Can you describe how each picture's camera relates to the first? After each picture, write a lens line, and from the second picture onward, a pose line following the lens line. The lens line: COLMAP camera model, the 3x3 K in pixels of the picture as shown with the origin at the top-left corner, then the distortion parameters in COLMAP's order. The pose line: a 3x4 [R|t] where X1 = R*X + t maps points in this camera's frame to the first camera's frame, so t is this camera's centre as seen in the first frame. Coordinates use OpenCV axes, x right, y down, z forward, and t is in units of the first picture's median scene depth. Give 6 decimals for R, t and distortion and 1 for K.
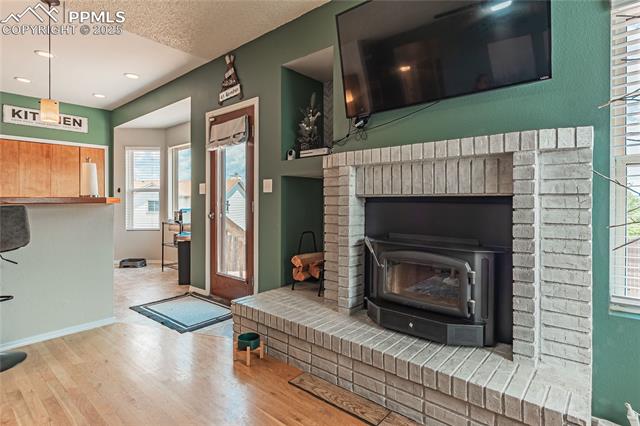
lens RADIAL K [[333.7, 0, 318.9], [0, 333.7, 201.3], [0, 0, 1]] dist [0.003525, 0.001536]
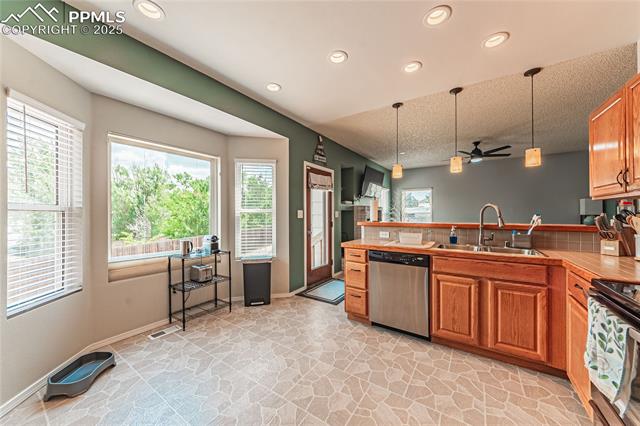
lens RADIAL K [[229.7, 0, 319.1], [0, 229.7, 215.6], [0, 0, 1]] dist [0.001583, -0.000094]
pose [[-0.115357, -0.001843, 0.993322, -1.309204], [0.006516, 0.999975, 0.002612, -0.033961], [-0.993303, 0.006774, -0.115342, 1.047560]]
